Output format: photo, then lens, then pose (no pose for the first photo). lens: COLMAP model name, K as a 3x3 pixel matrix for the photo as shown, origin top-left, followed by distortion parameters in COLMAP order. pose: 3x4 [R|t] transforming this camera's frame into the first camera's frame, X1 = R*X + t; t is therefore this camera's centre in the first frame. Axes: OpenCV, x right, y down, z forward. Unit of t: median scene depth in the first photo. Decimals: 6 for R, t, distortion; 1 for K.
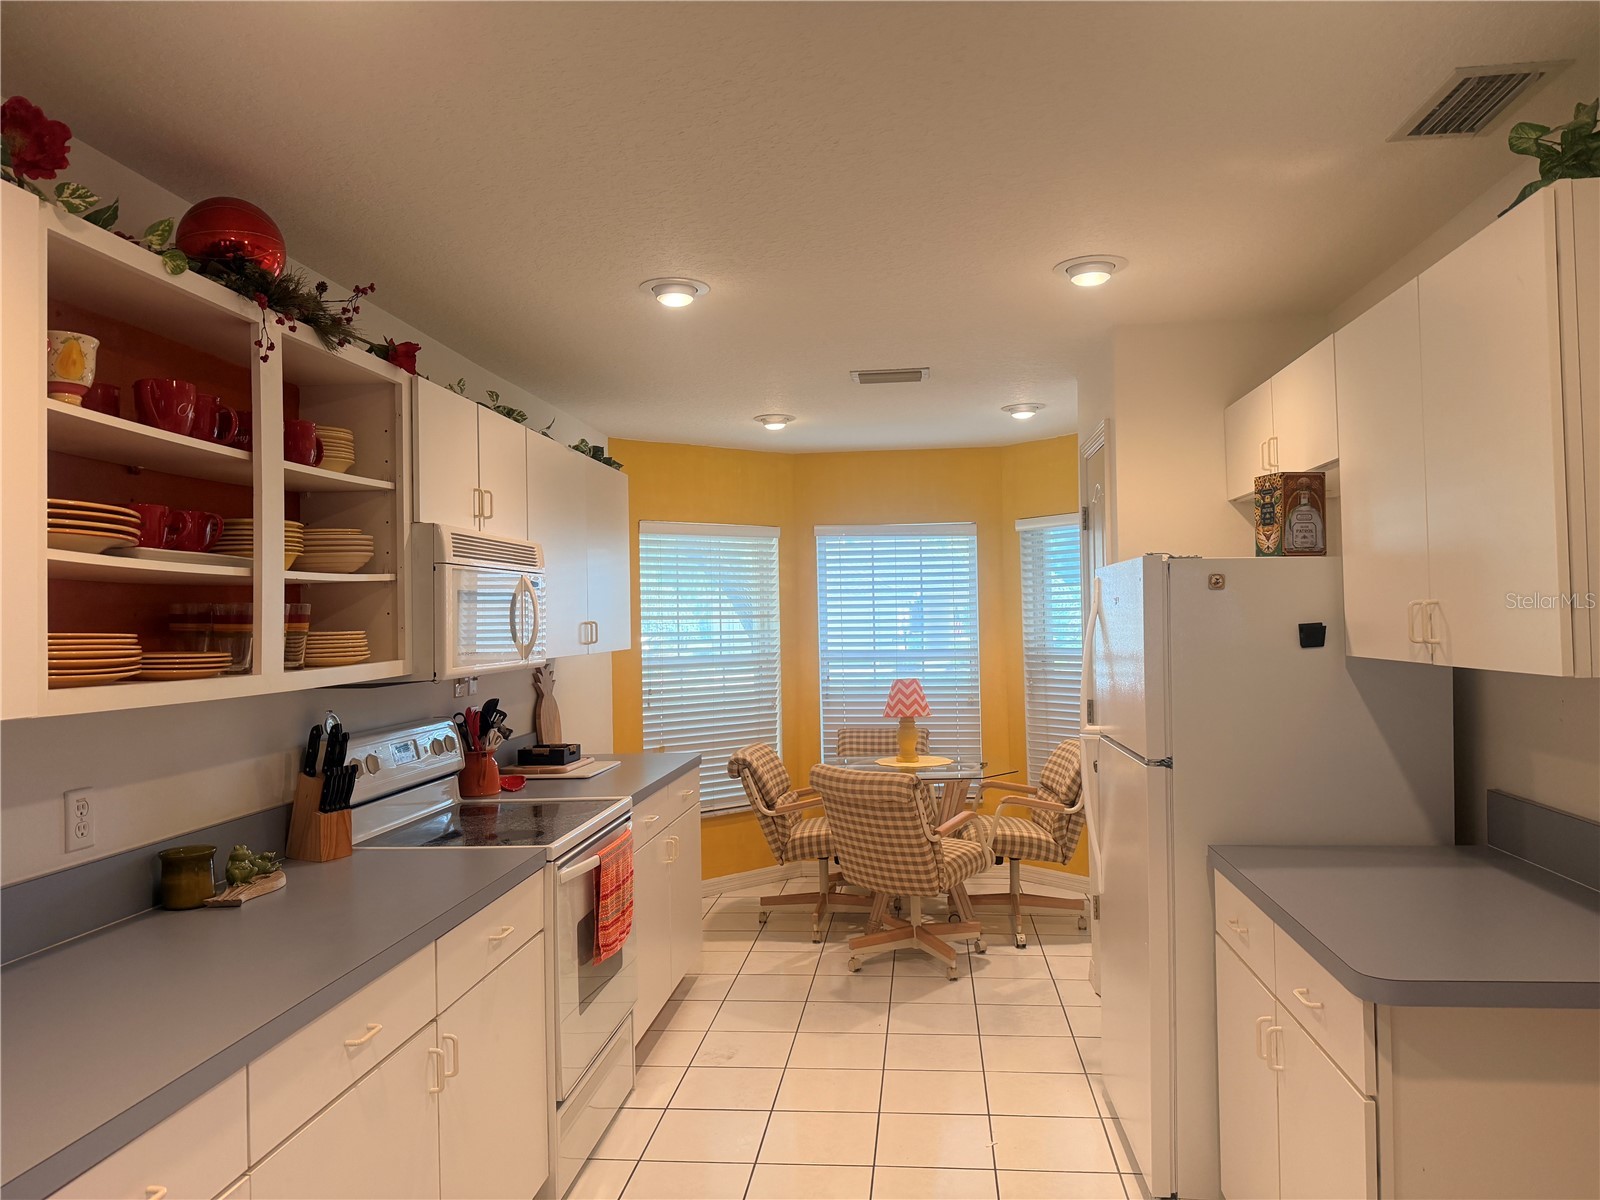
lens RADIAL K [[1117.1, 0, 795.9], [0, 1117.1, 587.4], [0, 0, 1]] dist [0.006238, -0.000443]
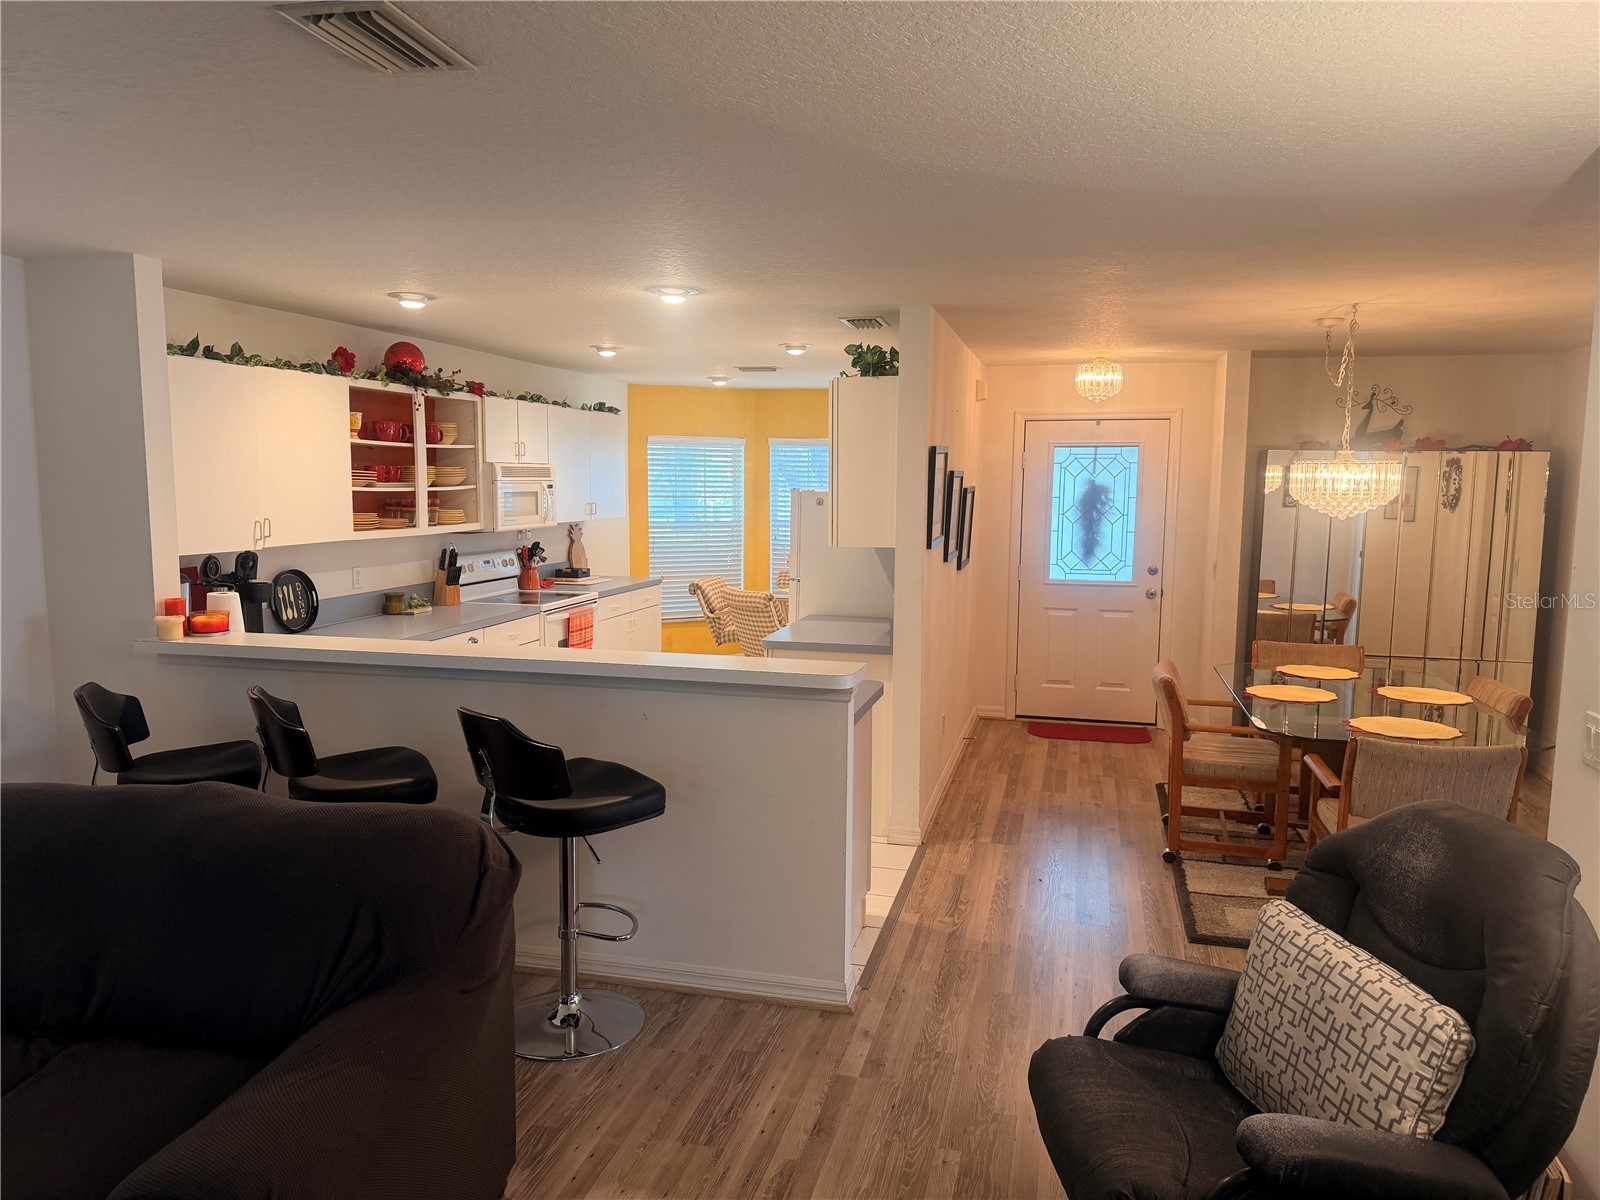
lens RADIAL K [[1117.1, 0, 807.8], [0, 1117.1, 608.7], [0, 0, 1]] dist [0.006238, -0.000443]
pose [[0.990709, 0.048937, -0.126887, 0.633880], [-0.029749, 0.988401, 0.148924, -0.125450], [0.132703, -0.143766, 0.980674, -1.222435]]
